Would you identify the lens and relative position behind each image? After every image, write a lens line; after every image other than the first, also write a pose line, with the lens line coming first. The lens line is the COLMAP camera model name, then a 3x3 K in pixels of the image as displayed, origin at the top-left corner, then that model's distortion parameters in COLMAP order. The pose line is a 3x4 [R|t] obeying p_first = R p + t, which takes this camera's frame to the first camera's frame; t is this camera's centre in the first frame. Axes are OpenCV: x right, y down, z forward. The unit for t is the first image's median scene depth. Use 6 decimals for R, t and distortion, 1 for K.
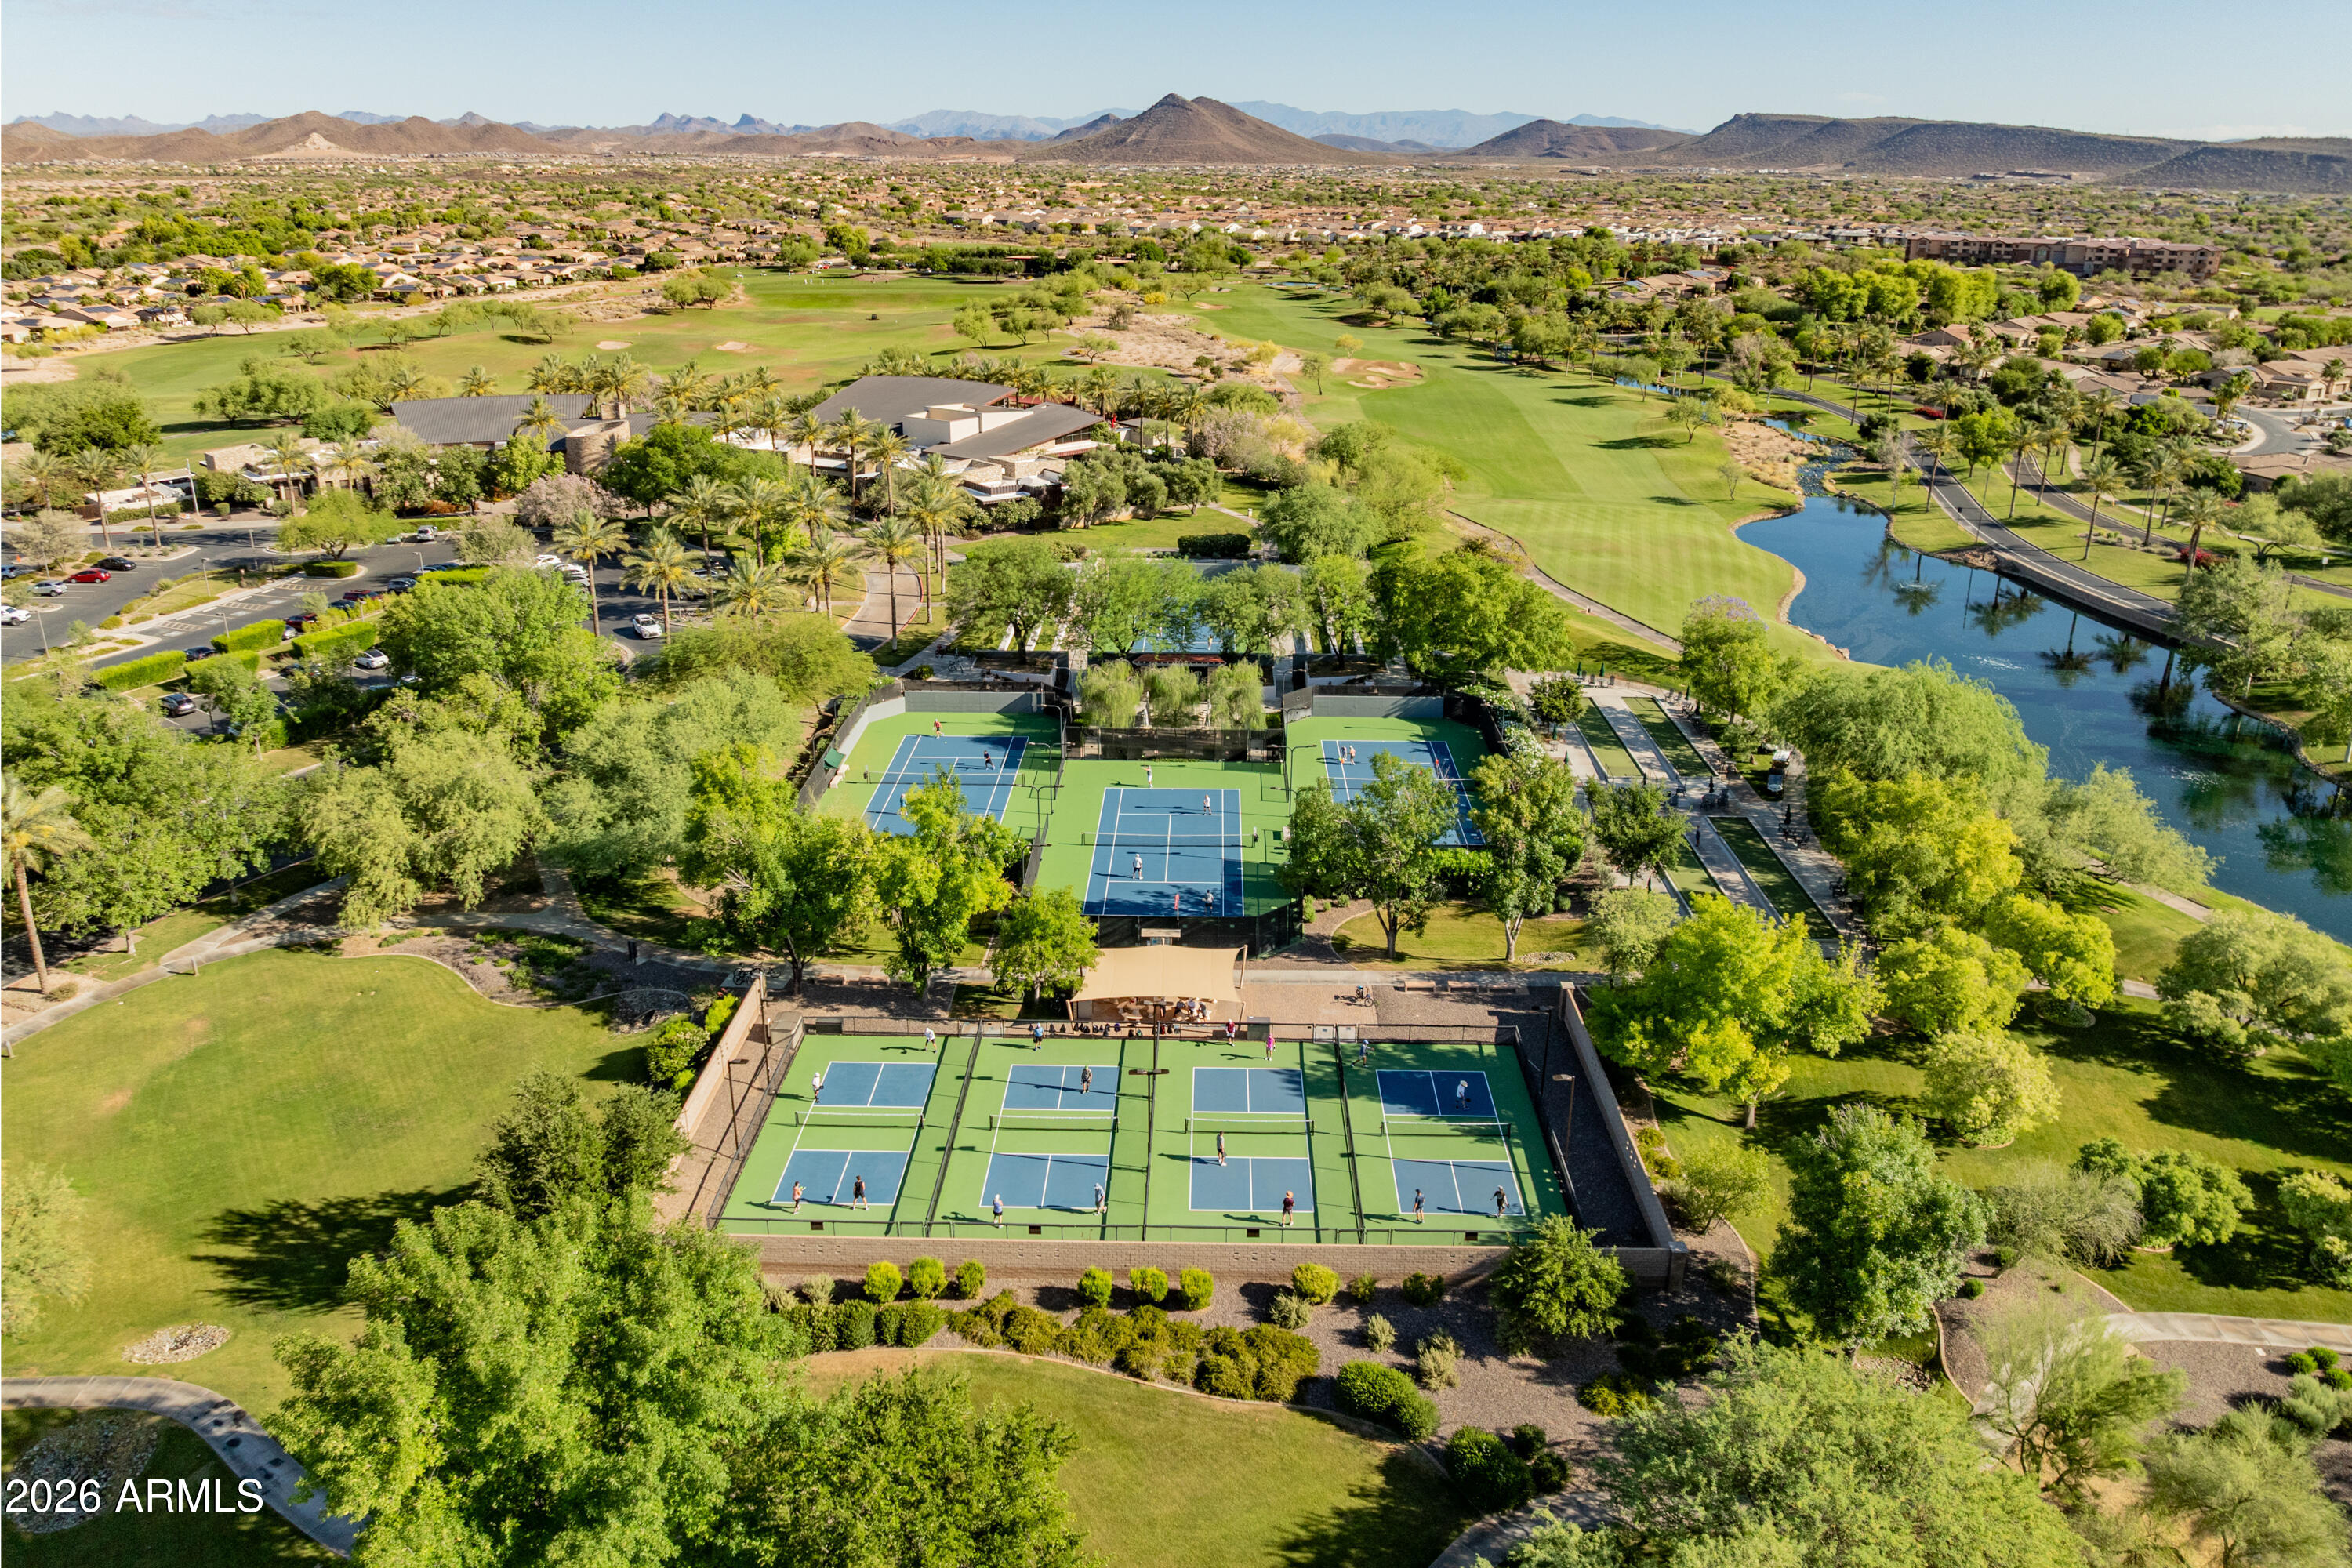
lens RADIAL K [[1629.6, 0, 1173.4], [0, 1629.6, 788.3], [0, 0, 1]] dist [-0.015530, 0.004666]
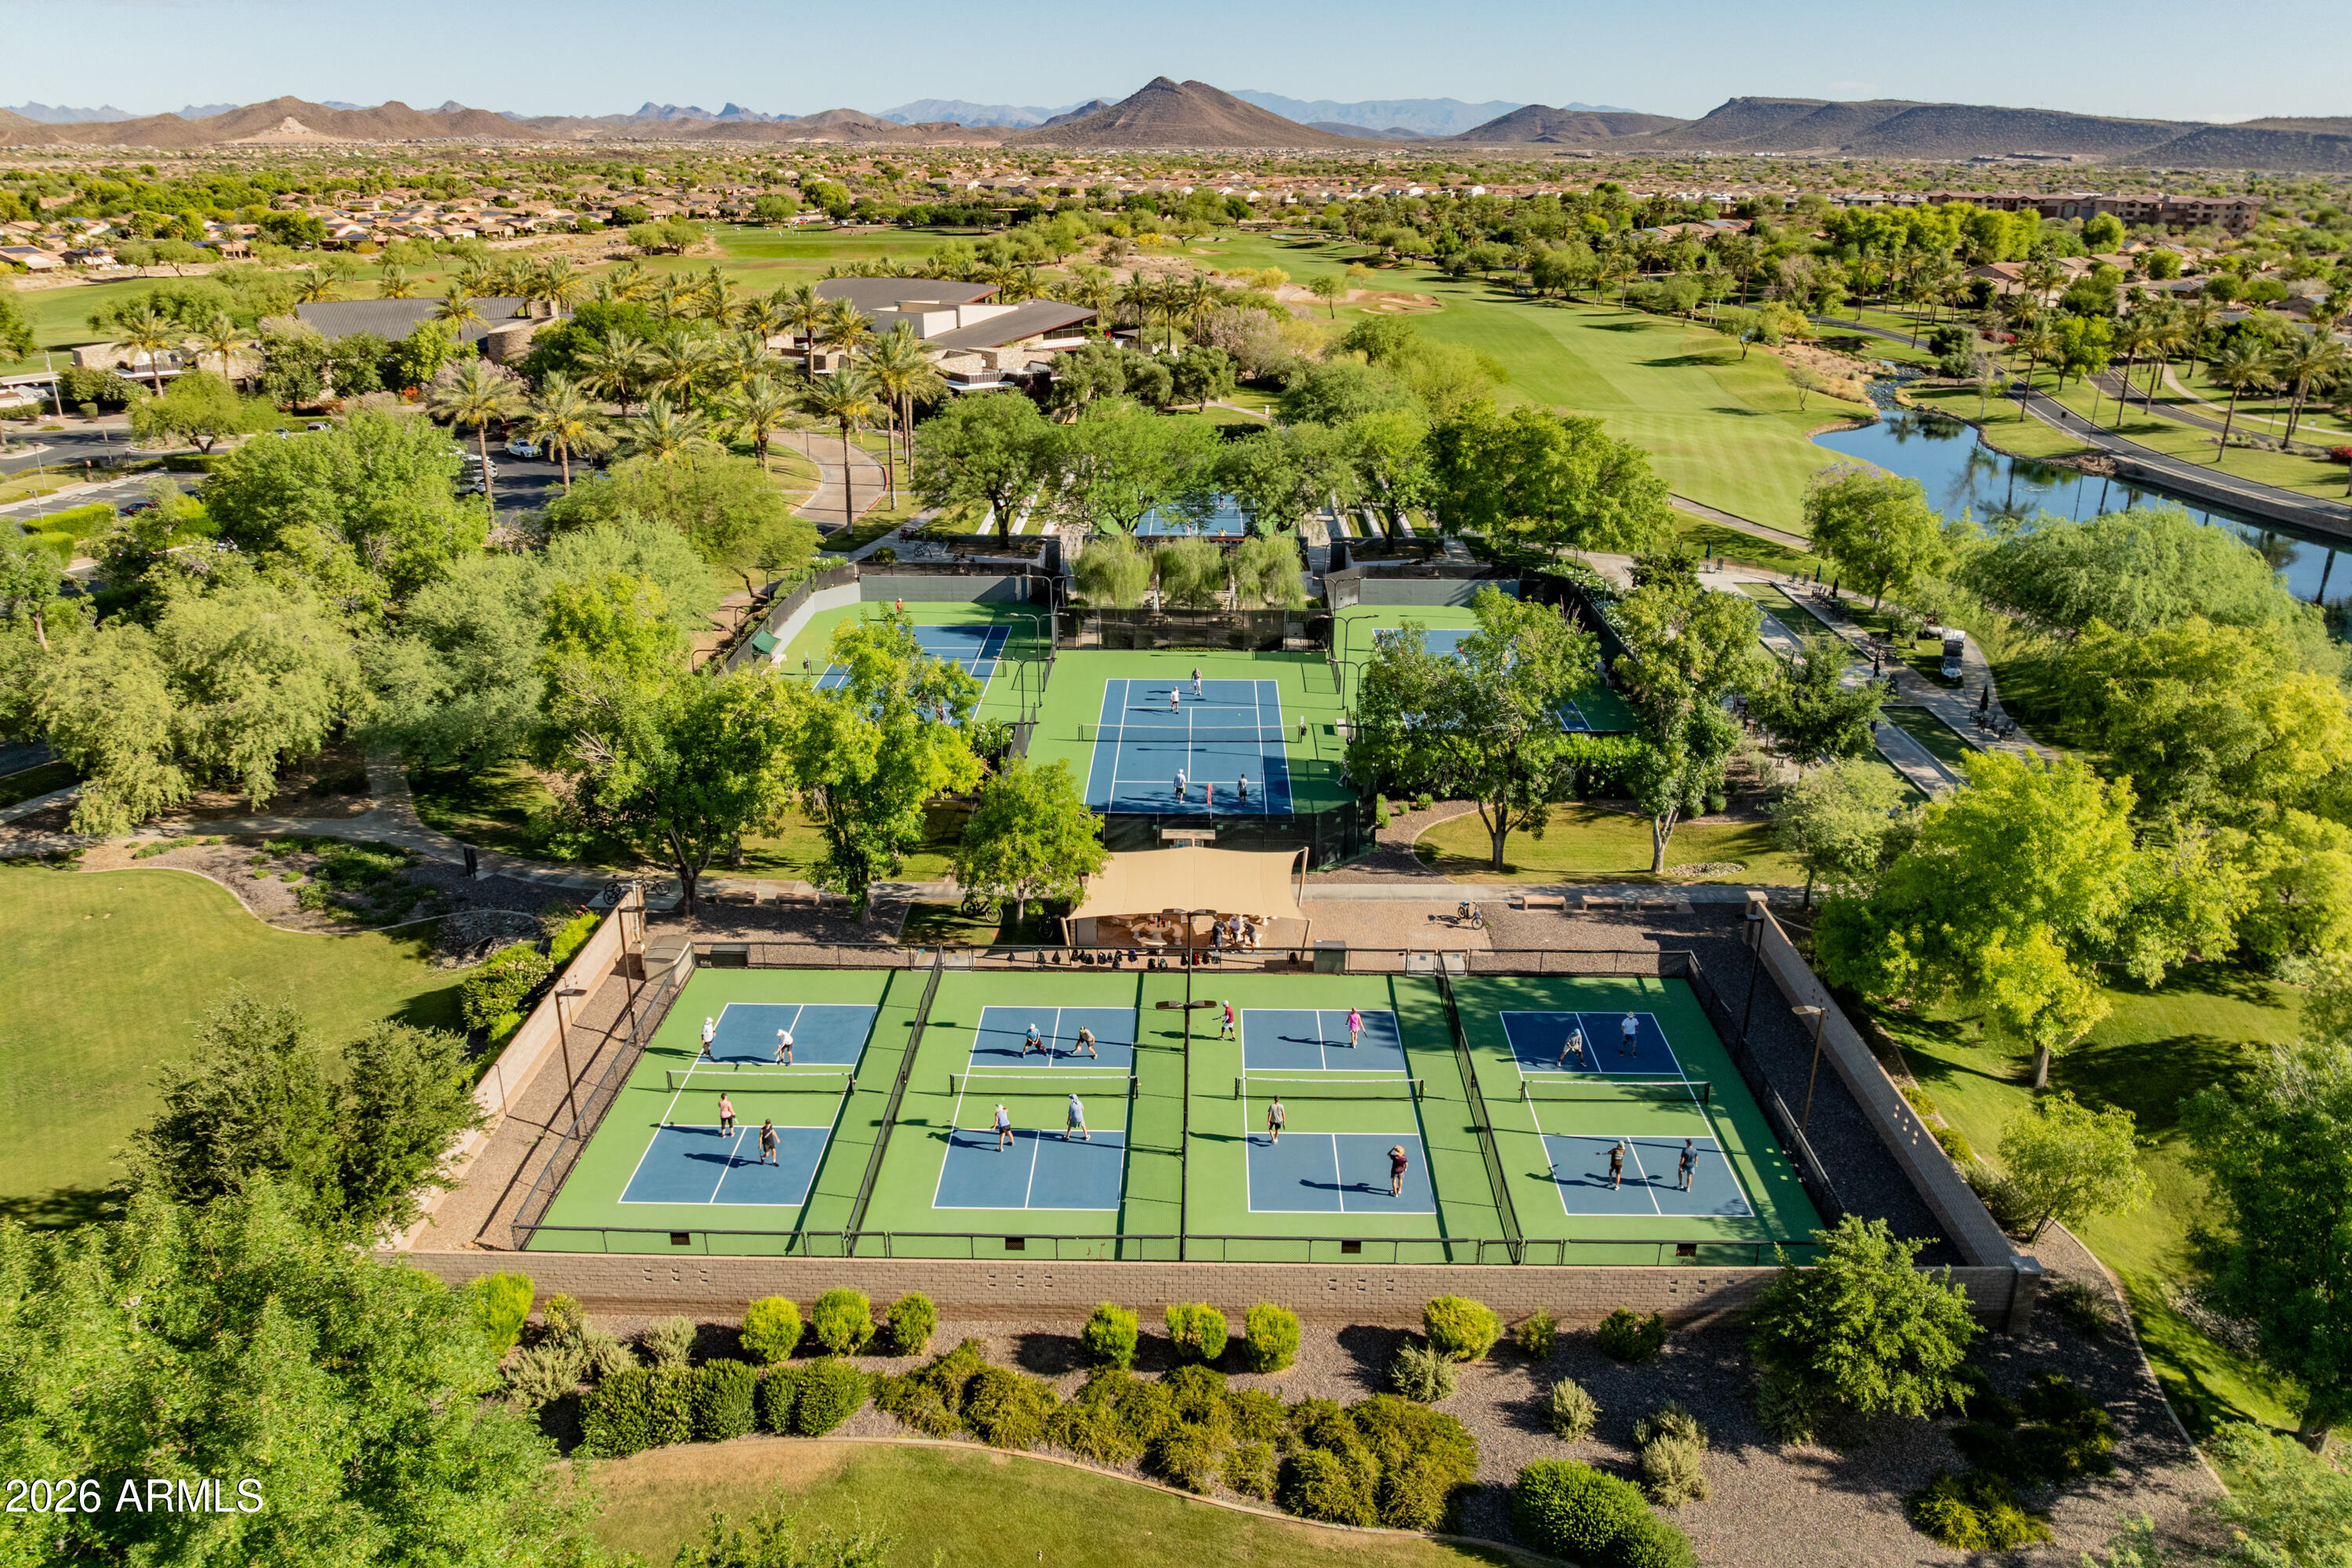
lens RADIAL K [[1629.6, 0, 1165.6], [0, 1629.6, 794.1], [0, 0, 1]] dist [-0.015530, 0.004666]
pose [[0.999990, -0.004375, 0.000872, -0.017276], [0.004370, 0.999978, 0.005025, 0.062077], [-0.000894, -0.005022, 0.999987, 0.244408]]
